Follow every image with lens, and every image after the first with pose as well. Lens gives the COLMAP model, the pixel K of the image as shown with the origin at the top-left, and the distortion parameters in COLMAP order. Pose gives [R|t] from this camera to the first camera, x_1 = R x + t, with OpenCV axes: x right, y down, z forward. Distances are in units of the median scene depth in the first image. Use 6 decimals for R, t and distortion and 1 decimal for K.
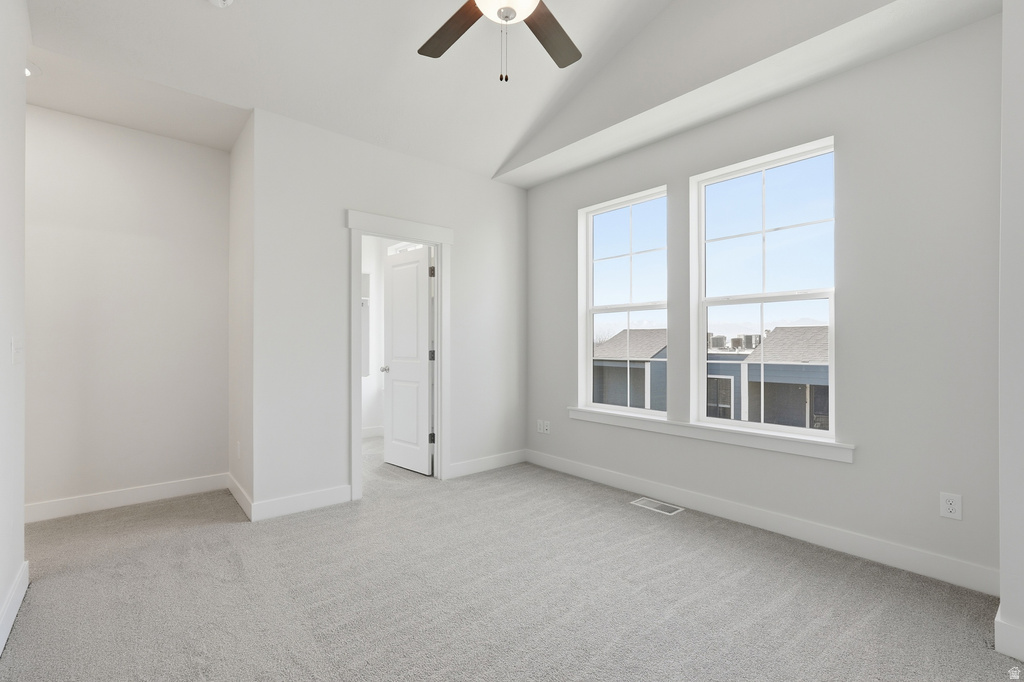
lens RADIAL K [[453.5, 0, 511.0], [0, 453.5, 342.9], [0, 0, 1]] dist [-0.010567, 0.000629]
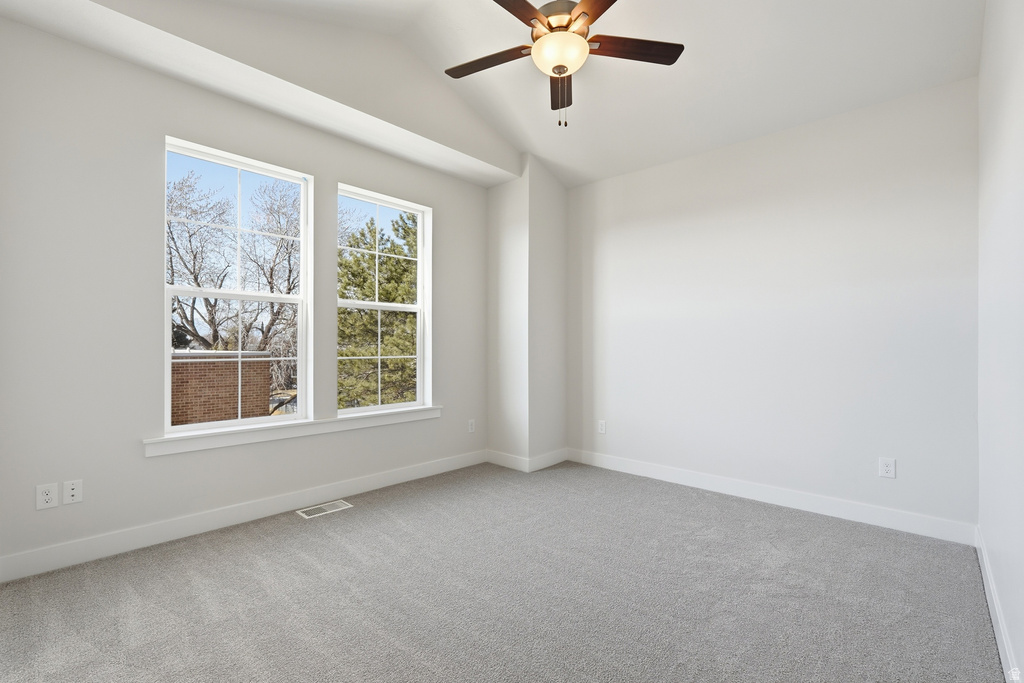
lens RADIAL K [[453.5, 0, 511.0], [0, 453.5, 343.4], [0, 0, 1]] dist [-0.010567, 0.000629]
pose [[-0.107748, -0.004649, 0.994167, -0.653160], [-0.021123, 0.999774, 0.002386, -0.005943], [-0.993954, -0.020743, -0.107822, 0.676272]]
